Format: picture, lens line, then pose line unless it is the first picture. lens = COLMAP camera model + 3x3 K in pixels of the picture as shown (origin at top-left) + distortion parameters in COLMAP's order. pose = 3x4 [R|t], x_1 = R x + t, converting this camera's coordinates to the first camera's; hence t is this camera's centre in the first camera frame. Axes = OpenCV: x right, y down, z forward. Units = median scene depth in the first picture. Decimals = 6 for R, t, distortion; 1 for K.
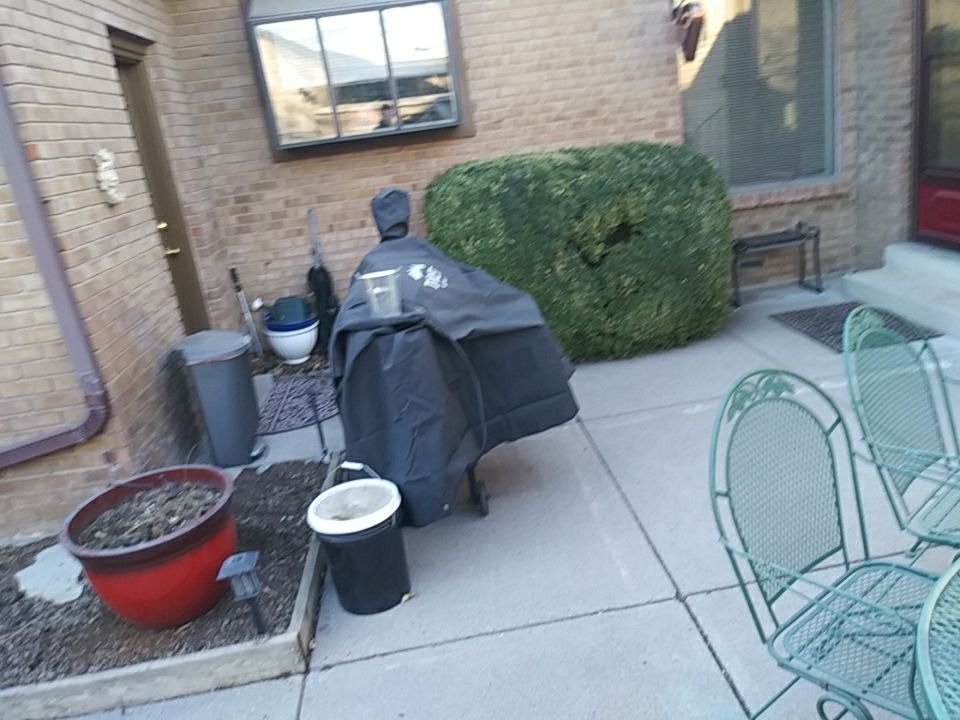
lens RADIAL K [[770.7, 0, 488.7], [0, 770.7, 359.4], [0, 0, 1]] dist [0.037825, -0.092213]
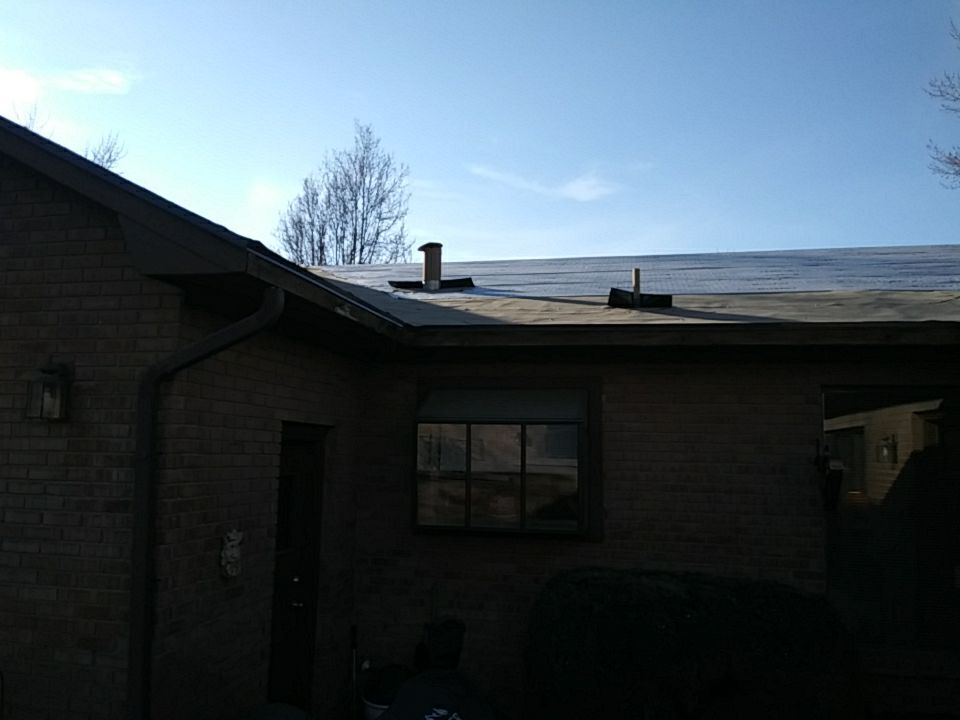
lens RADIAL K [[770.7, 0, 488.7], [0, 770.7, 359.4], [0, 0, 1]] dist [0.037825, -0.092213]
pose [[0.941527, 0.106745, -0.319582, 0.143597], [-0.223632, 0.907431, -0.355750, -0.112270], [0.252024, 0.406417, 0.878242, -0.035414]]
